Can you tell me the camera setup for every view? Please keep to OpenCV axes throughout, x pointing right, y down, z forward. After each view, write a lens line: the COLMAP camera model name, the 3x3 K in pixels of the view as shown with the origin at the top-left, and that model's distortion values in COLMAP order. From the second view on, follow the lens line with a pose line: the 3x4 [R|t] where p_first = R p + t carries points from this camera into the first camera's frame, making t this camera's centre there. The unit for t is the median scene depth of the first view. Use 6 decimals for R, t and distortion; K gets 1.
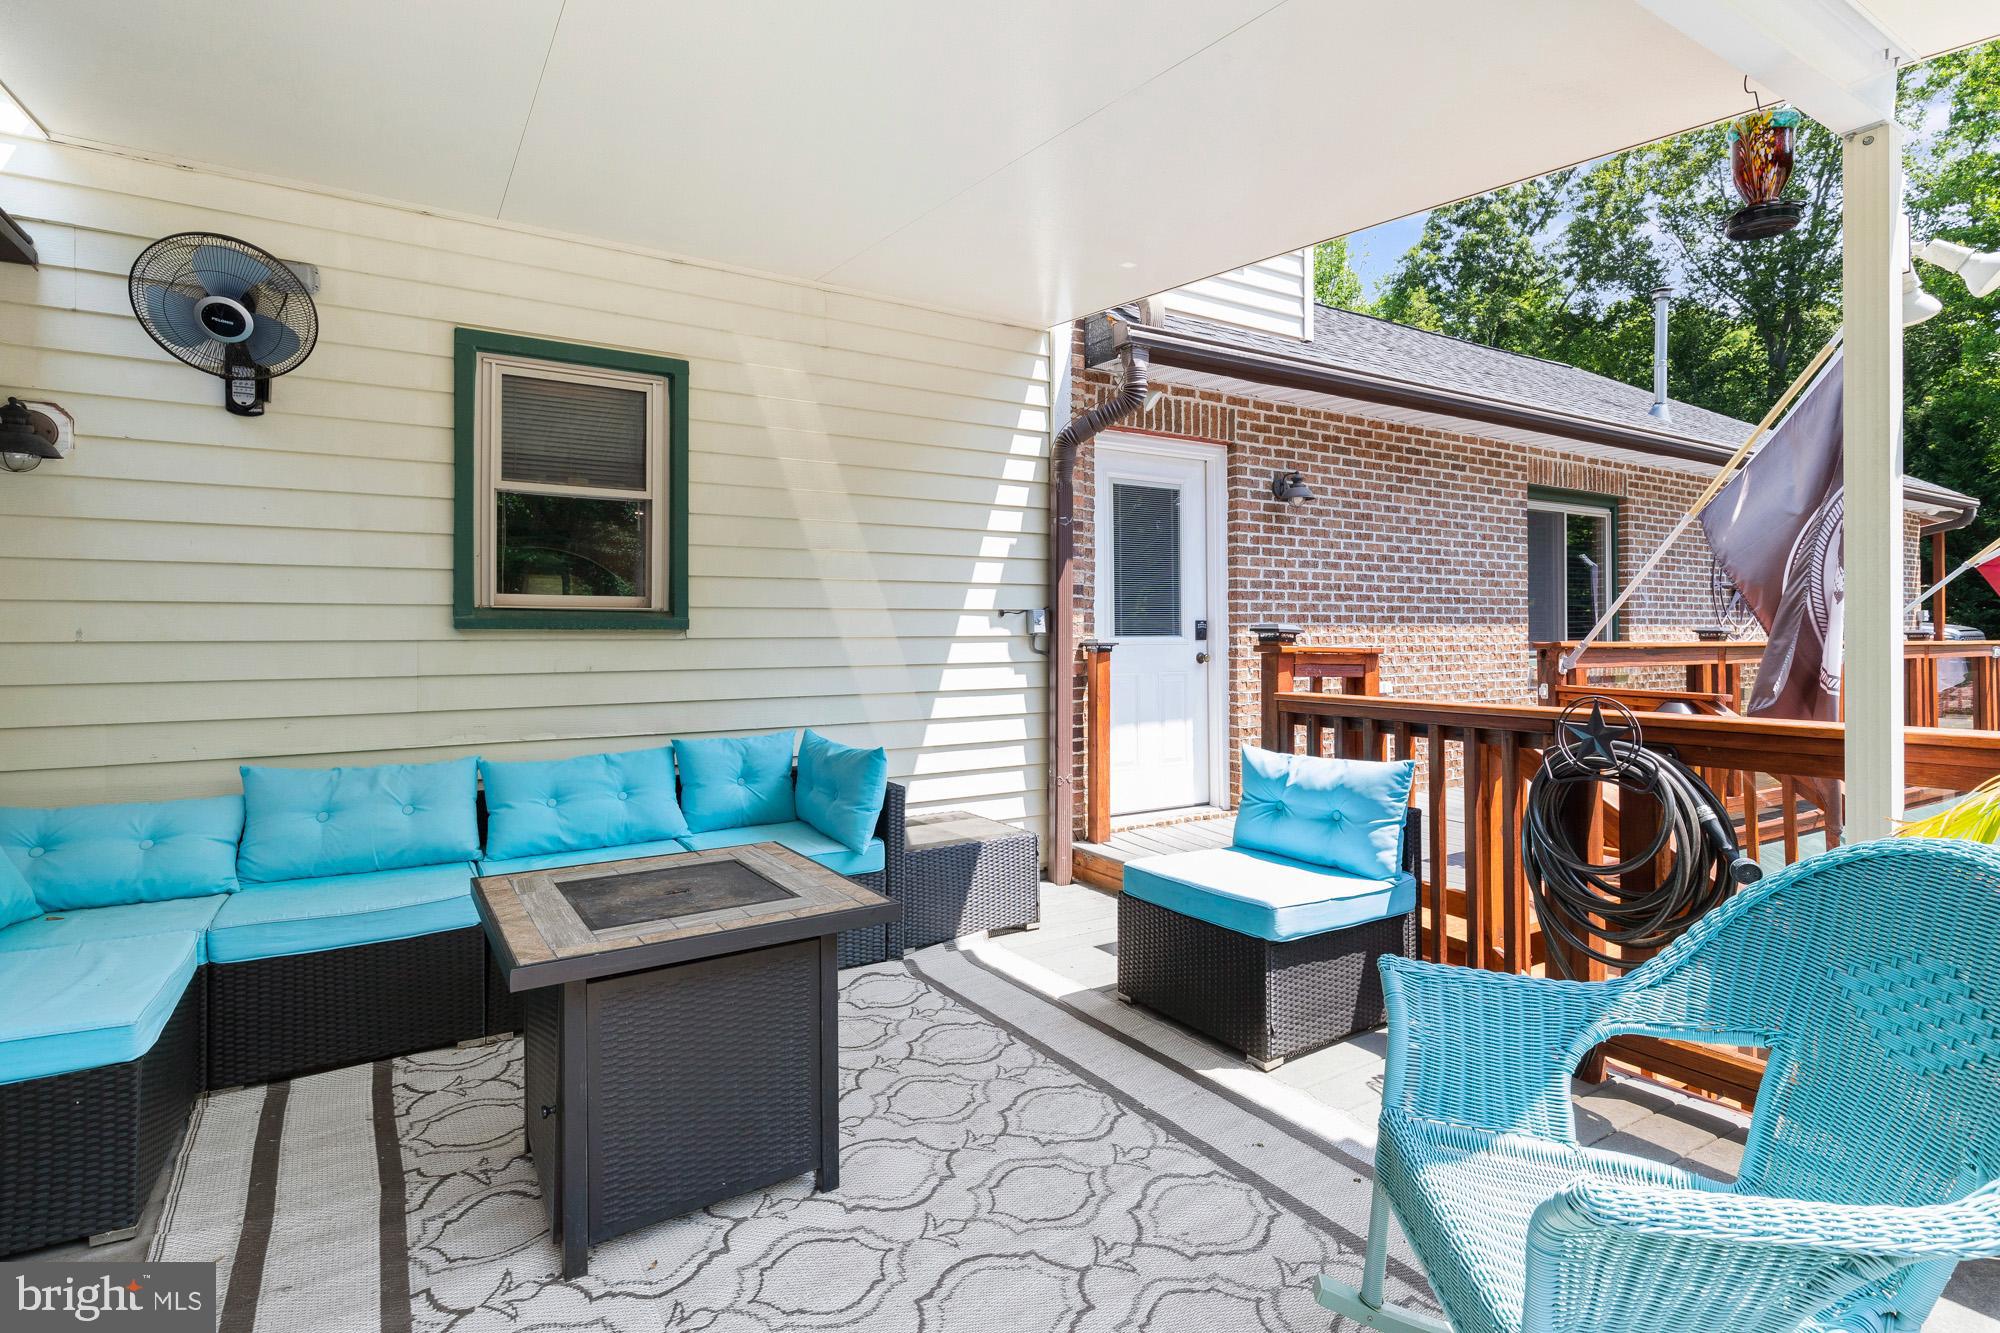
lens RADIAL K [[942.5, 0, 997.1], [0, 942.5, 646.5], [0, 0, 1]] dist [-0.000286, -0.000110]
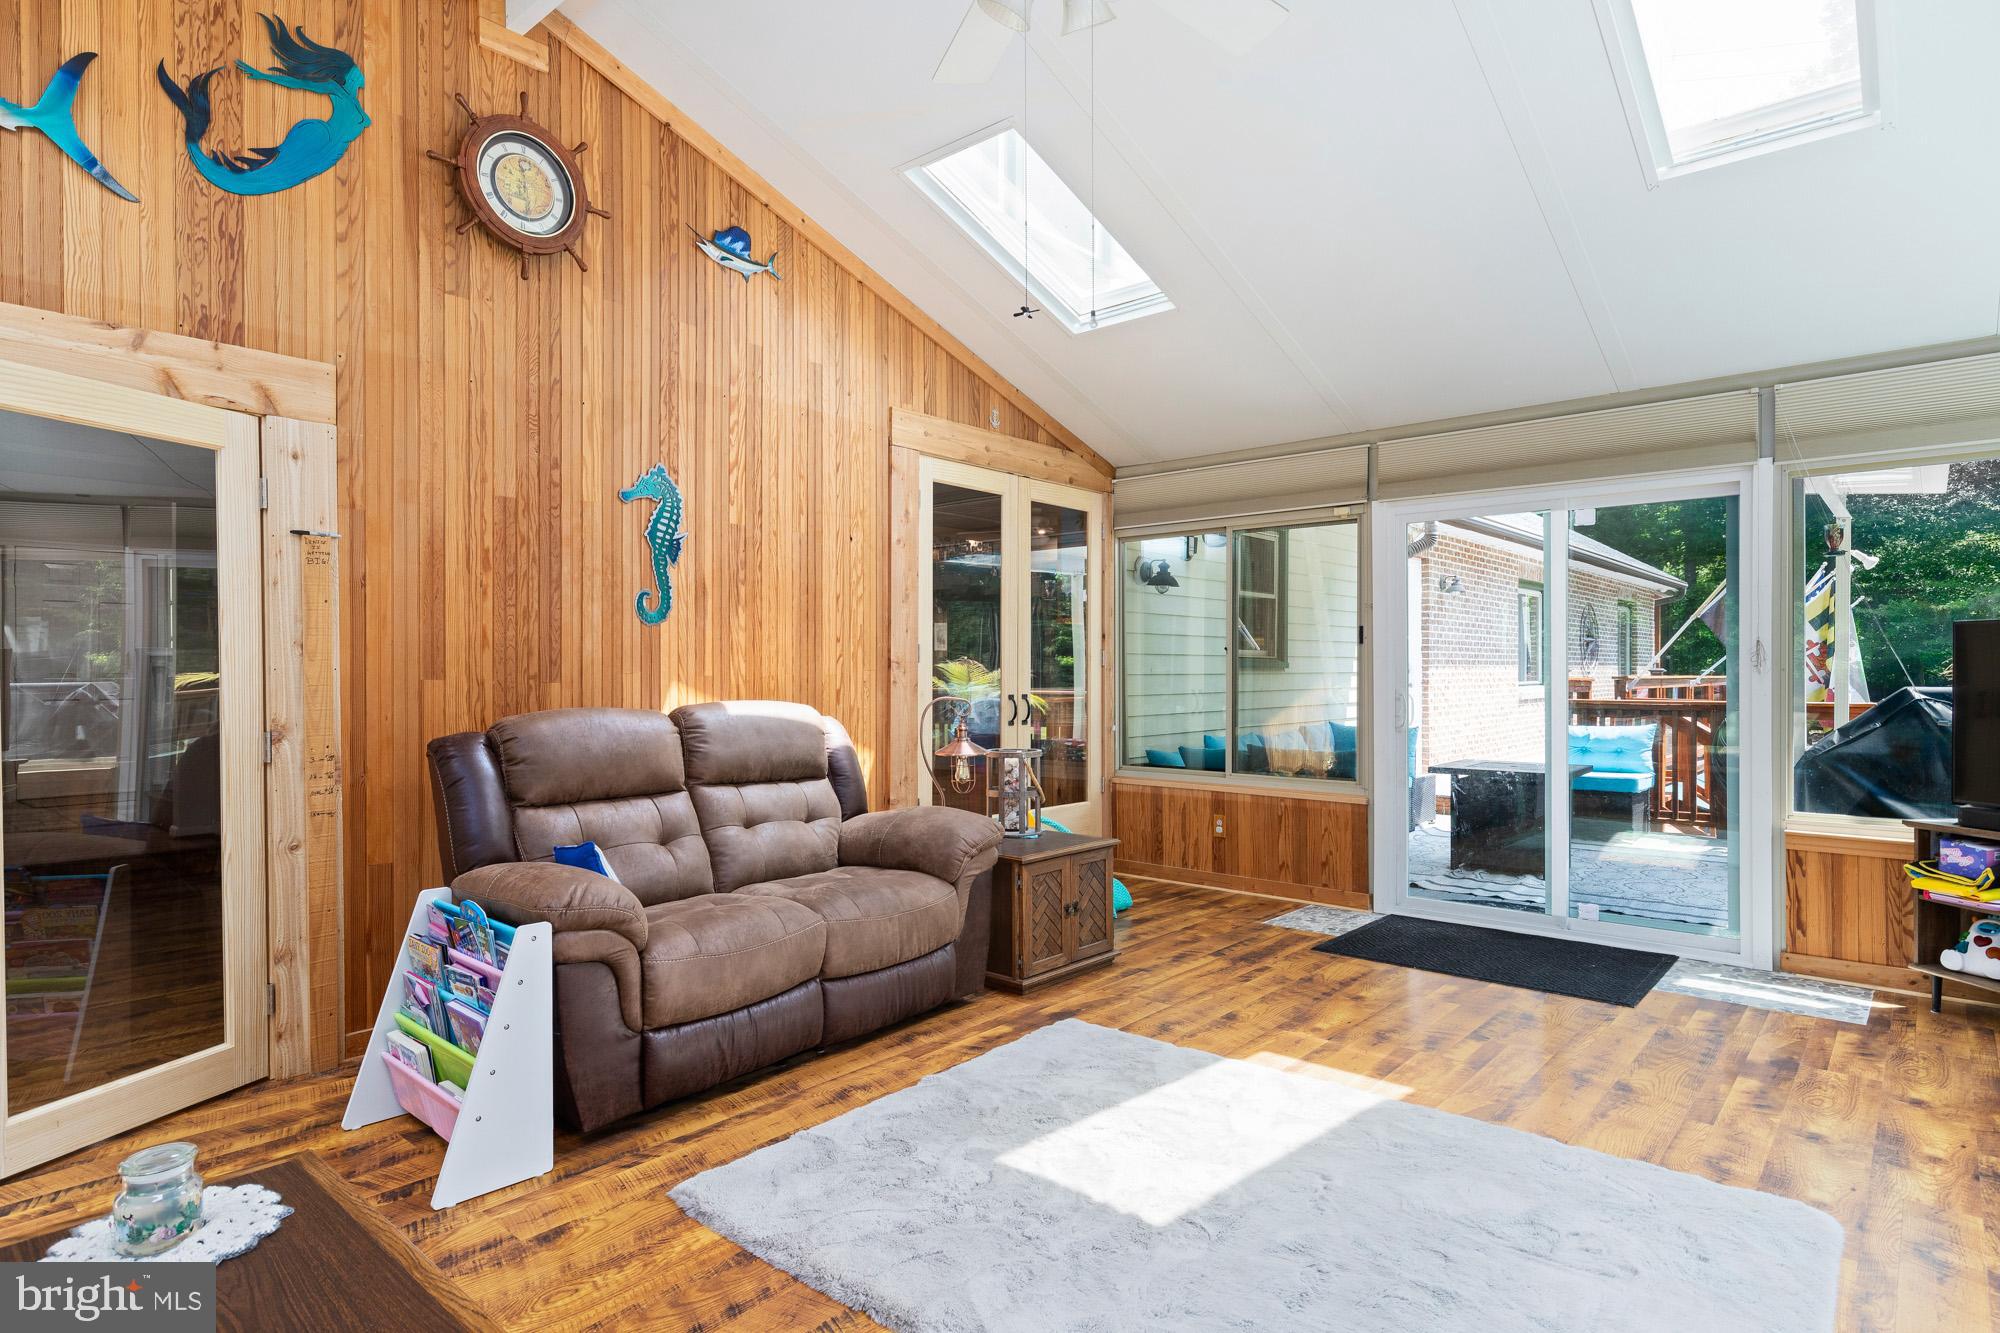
lens RADIAL K [[1048.9, 0, 1003.7], [0, 1048.9, 674.6], [0, 0, 1]] dist [0.003811, -0.000267]
pose [[0.952986, 0.000542, 0.303012, -1.036705], [0.001686, 0.999973, -0.007093, 0.004619], [-0.303008, 0.007270, 0.952960, -0.559649]]
